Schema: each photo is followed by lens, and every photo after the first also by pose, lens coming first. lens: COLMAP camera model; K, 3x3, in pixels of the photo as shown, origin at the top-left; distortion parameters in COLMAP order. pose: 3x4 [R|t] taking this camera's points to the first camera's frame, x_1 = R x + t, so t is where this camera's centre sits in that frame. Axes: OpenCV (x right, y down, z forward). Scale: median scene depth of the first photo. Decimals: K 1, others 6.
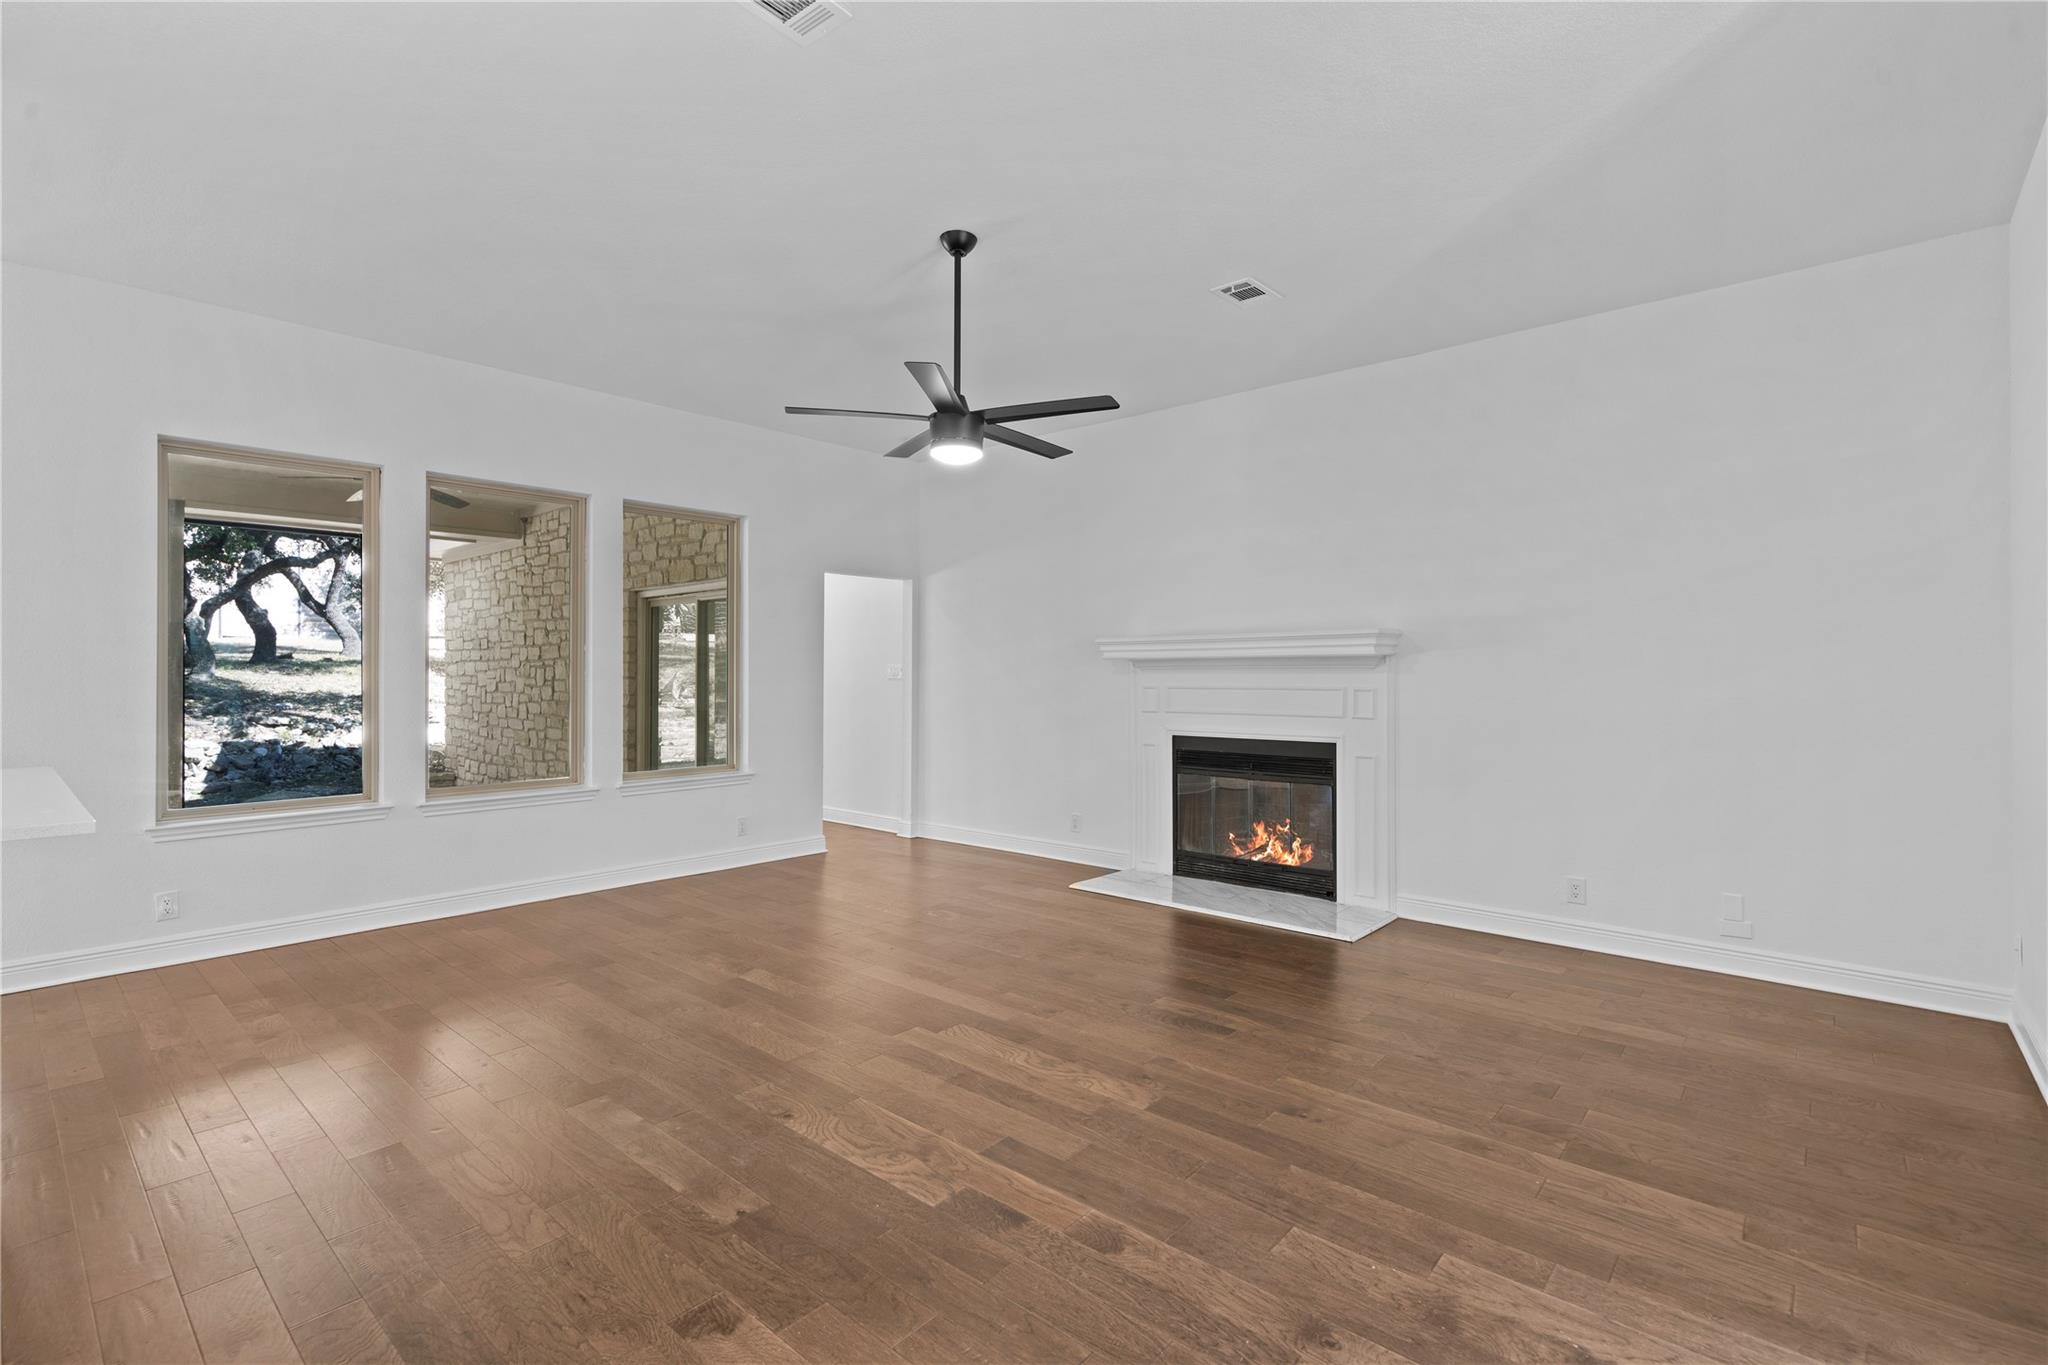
lens RADIAL K [[929.3, 0, 1033.2], [0, 929.3, 672.3], [0, 0, 1]] dist [-0.003291, 0.001680]
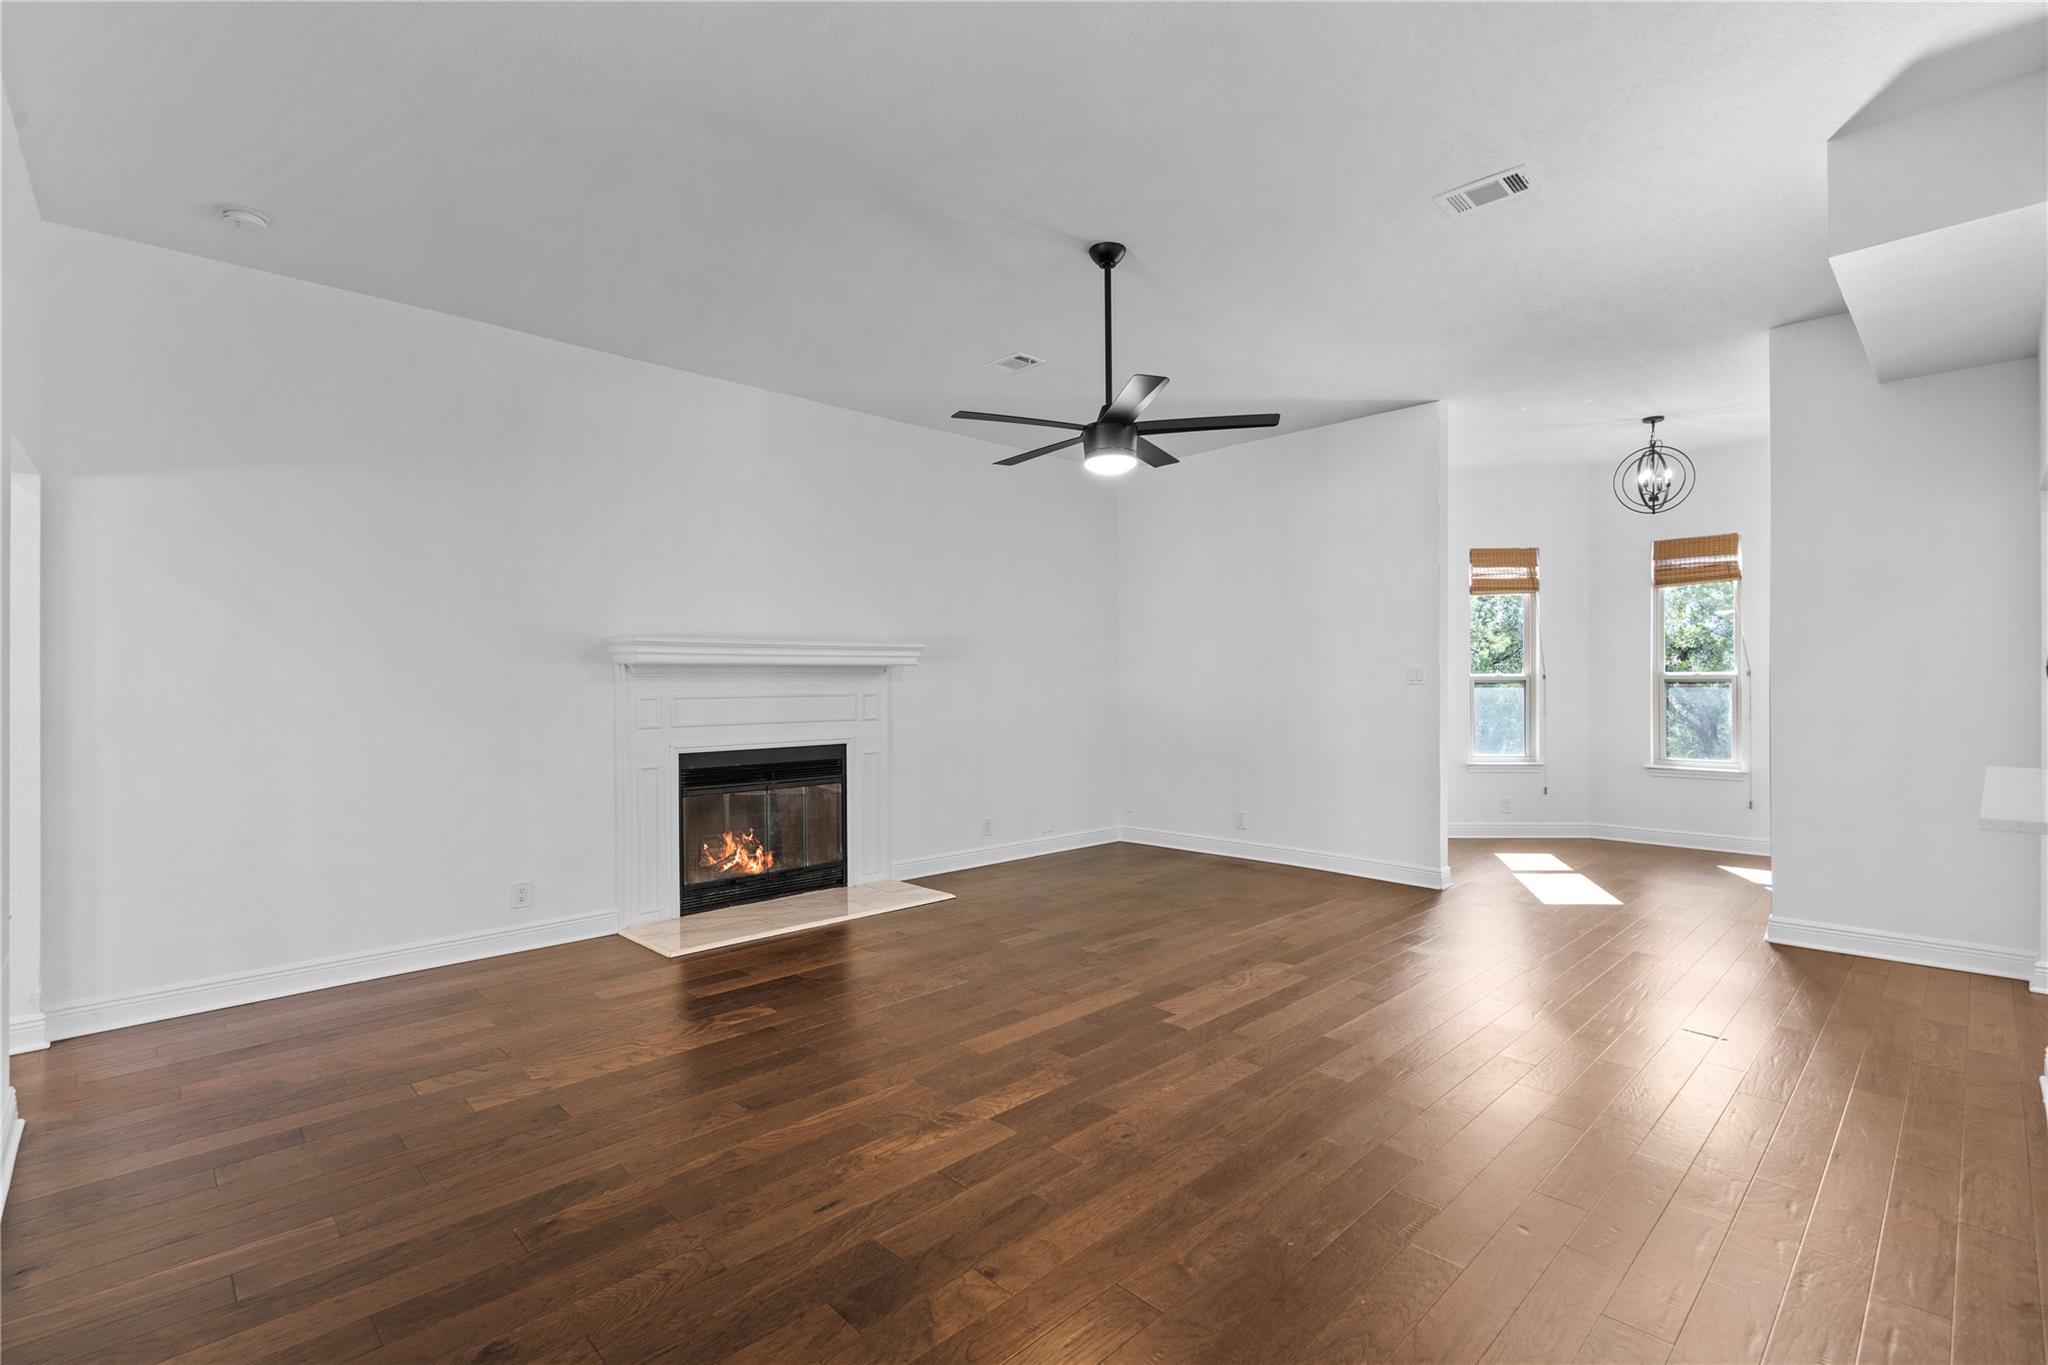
lens RADIAL K [[929.3, 0, 1012.2], [0, 929.3, 689.2], [0, 0, 1]] dist [-0.003291, 0.001680]
pose [[0.092749, -0.005281, 0.995676, -0.760237], [0.002227, 0.999985, 0.005096, 0.005951], [-0.995687, 0.001745, 0.092759, 0.699901]]
